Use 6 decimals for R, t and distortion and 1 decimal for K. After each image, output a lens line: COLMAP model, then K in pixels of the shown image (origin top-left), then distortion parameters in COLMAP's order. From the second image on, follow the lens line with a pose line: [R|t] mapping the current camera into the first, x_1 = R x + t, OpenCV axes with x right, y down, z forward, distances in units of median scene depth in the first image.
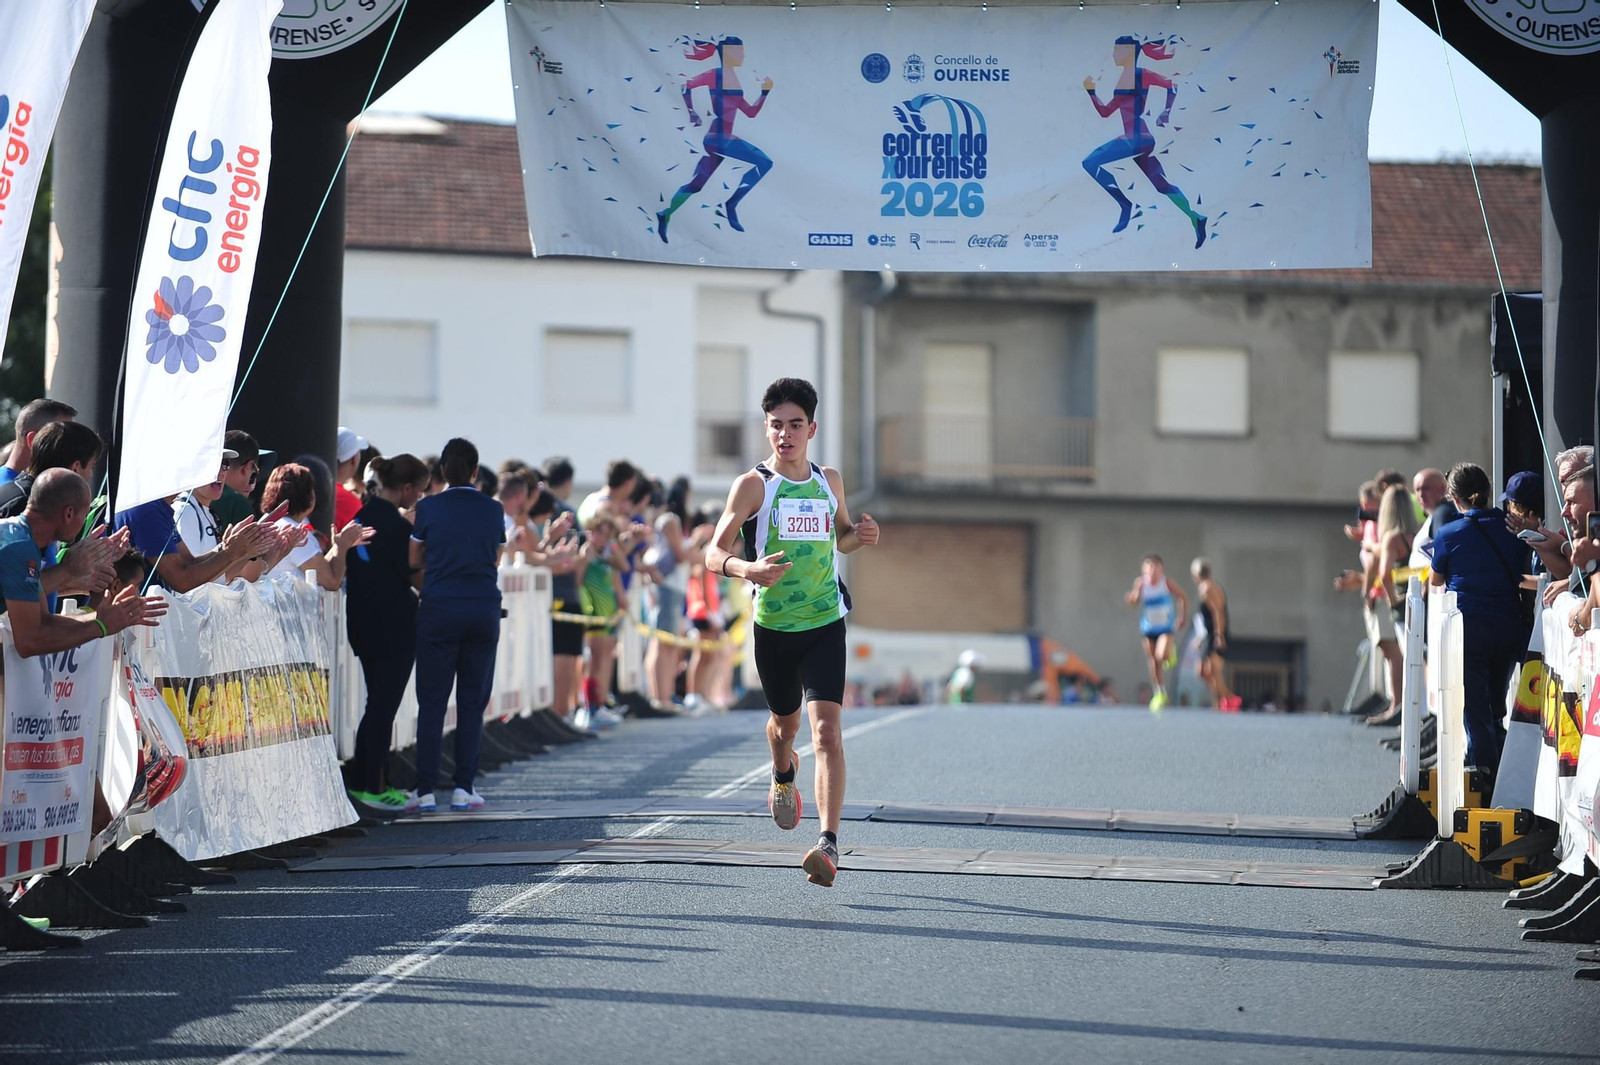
lens RADIAL K [[9203.3, 0, 840.9], [0, 9203.3, 479.1], [0, 0, 1]] dist [3.663375, -12.820165]
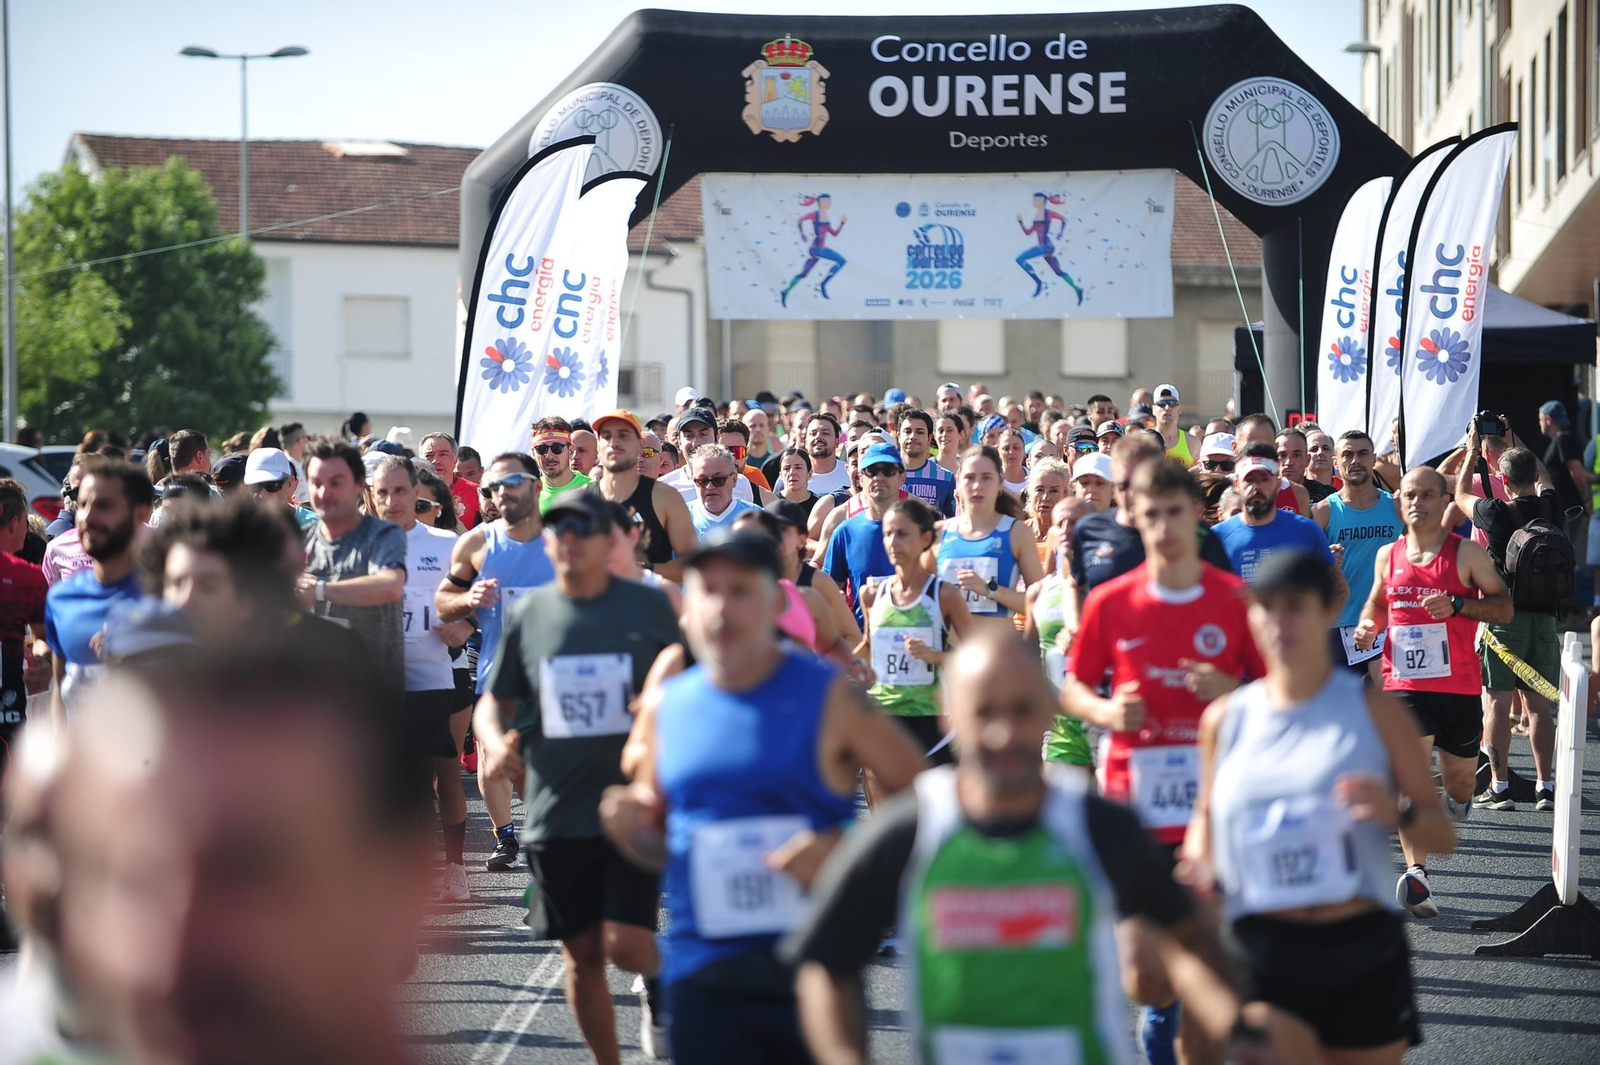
lens RADIAL K [[7862.5, 0, 769.0], [0, 7862.5, 534.5], [0, 0, 1]] dist [1.990391, -8.876452]
pose [[0.999733, -0.009529, 0.021057, -0.056586], [0.009158, 0.999802, 0.017638, -0.007651], [-0.021221, -0.017441, 0.999623, -0.570911]]
